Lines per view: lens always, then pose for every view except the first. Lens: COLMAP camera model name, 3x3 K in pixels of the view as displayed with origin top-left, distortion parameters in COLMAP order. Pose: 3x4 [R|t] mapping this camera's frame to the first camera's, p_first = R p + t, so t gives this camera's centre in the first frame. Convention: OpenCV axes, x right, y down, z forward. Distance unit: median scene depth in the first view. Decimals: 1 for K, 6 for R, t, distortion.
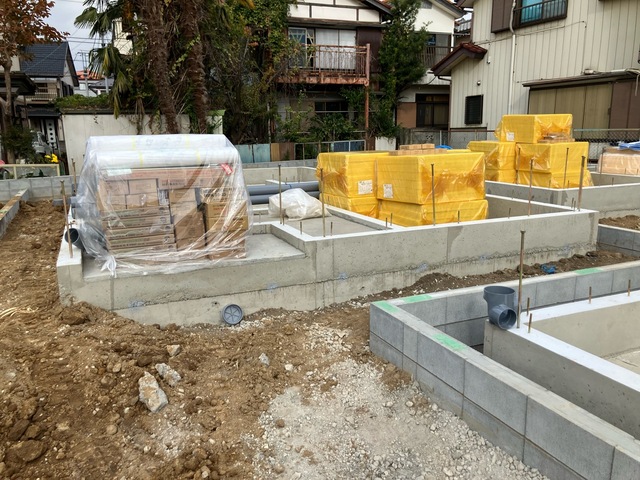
lens RADIAL K [[531.9, 0, 319.3], [0, 531.9, 239.4], [0, 0, 1]] dist [0.013101, 0.005696]
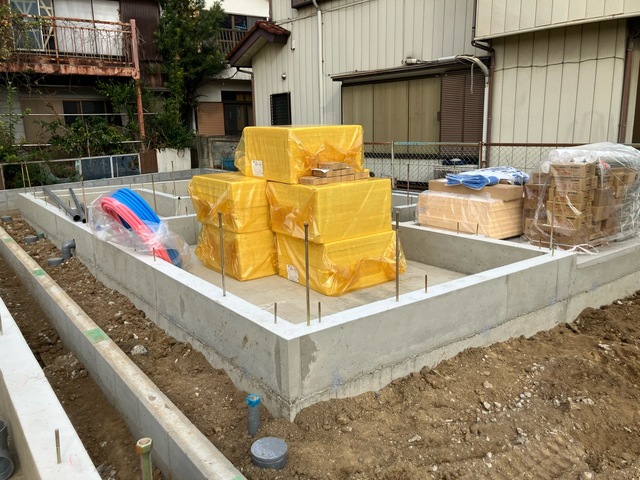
lens RADIAL K [[531.9, 0, 319.7], [0, 531.9, 240.2], [0, 0, 1]] dist [0.013101, 0.005696]
pose [[0.971145, -0.057354, 0.231489, 0.161681], [0.056882, 0.998343, 0.008720, -0.068108], [-0.231606, 0.004699, 0.972798, 0.263273]]
